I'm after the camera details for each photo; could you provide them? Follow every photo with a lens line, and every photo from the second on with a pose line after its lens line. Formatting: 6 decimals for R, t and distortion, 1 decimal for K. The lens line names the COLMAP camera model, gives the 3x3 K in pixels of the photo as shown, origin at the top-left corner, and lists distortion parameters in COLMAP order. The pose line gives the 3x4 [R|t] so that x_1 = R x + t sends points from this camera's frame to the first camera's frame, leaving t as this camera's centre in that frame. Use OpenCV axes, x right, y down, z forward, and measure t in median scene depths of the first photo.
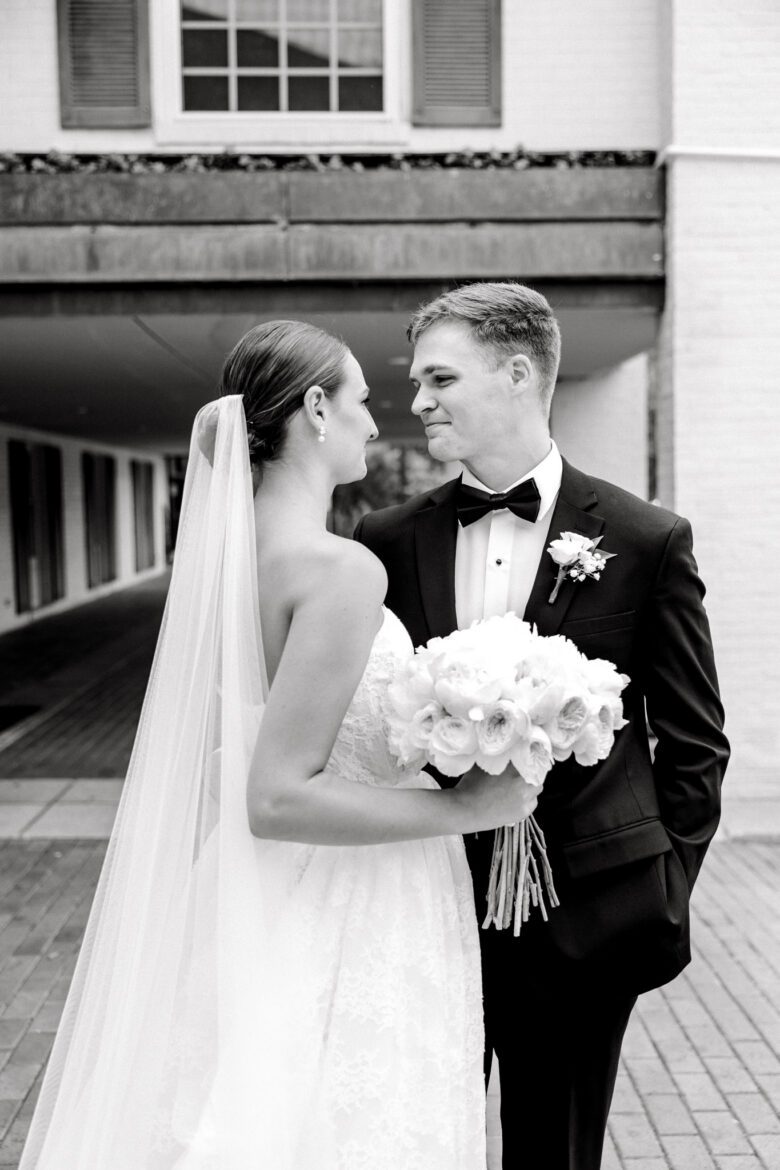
lens RADIAL K [[1275.2, 0, 402.2], [0, 1275.2, 598.8], [0, 0, 1]] dist [0.002683, 0.000000]
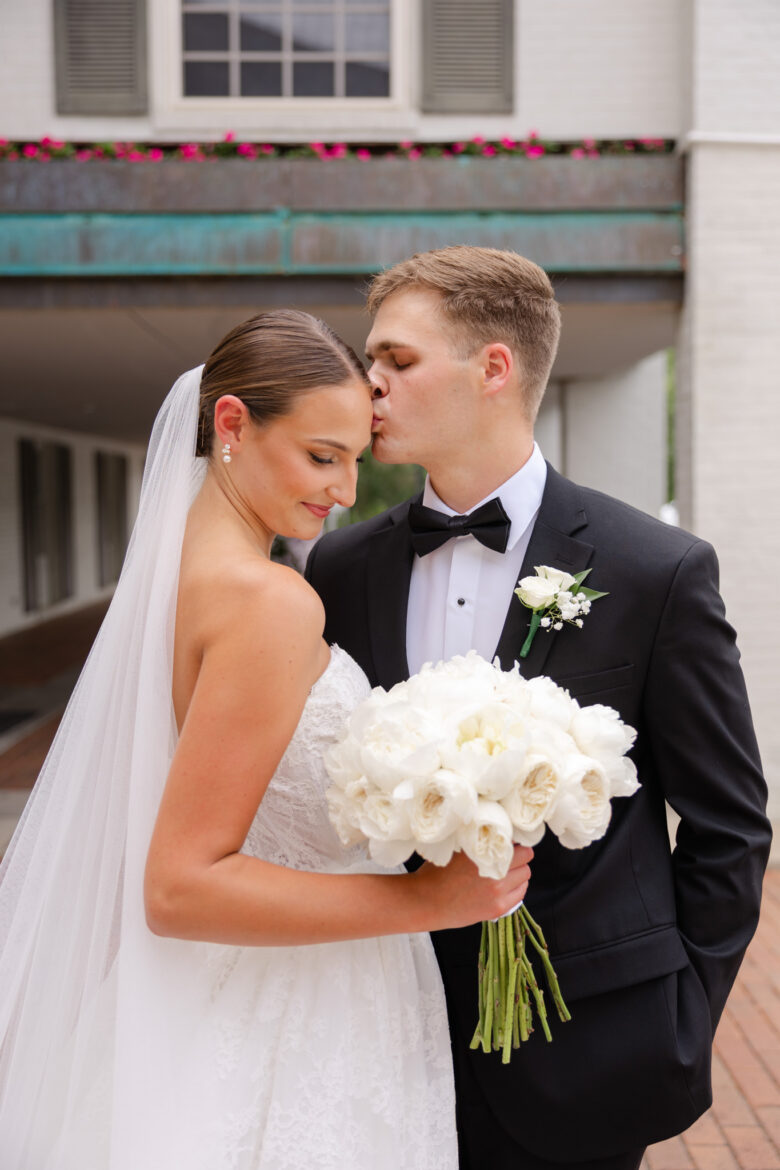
lens RADIAL K [[1275.2, 0, 389.3], [0, 1275.2, 577.0], [0, 0, 1]] dist [0.002683, 0.000000]
pose [[0.999678, 0.009326, -0.023599, 0.010395], [-0.009732, 0.999805, -0.017170, -0.006034], [0.023435, 0.017394, 0.999574, 0.049790]]
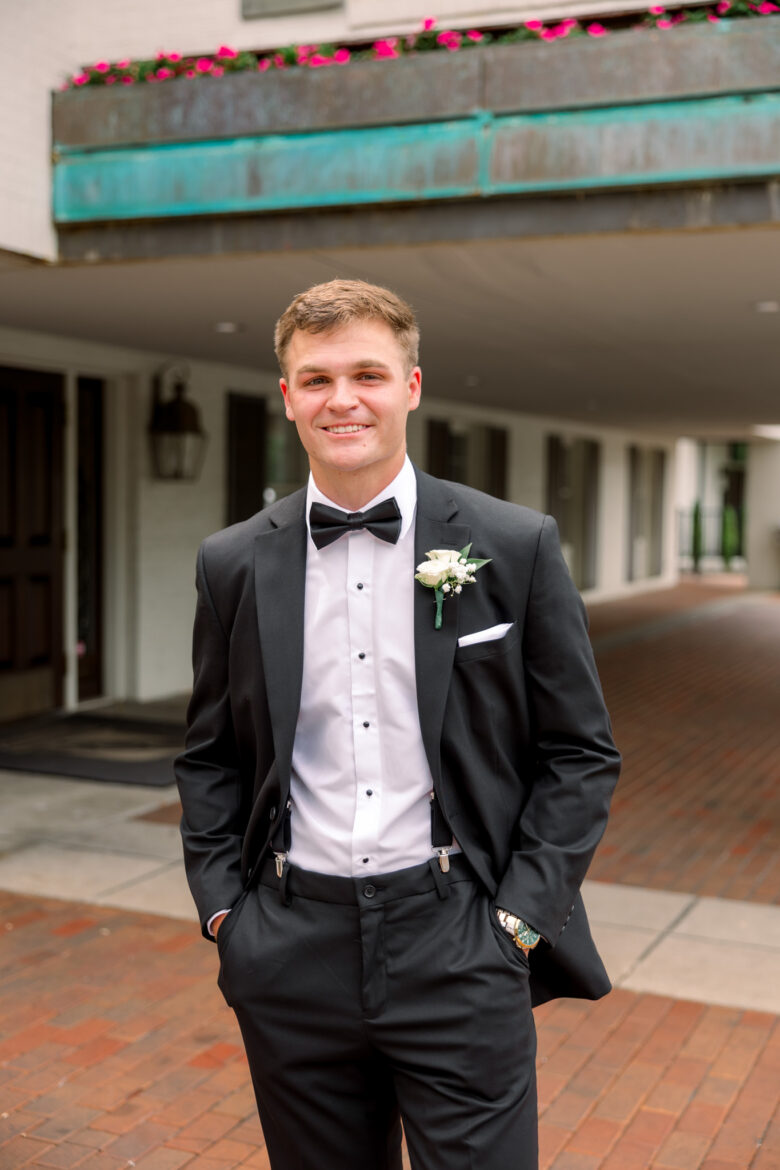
lens RADIAL K [[1526.0, 0, 378.0], [0, 1526.0, 600.0], [0, 0, 1]] dist [0.011846, 0.000000]
pose [[0.906314, 0.058673, -0.418512, 0.235852], [-0.061633, 0.998078, 0.006456, -0.018932], [0.418086, 0.019943, 0.908189, 0.180434]]
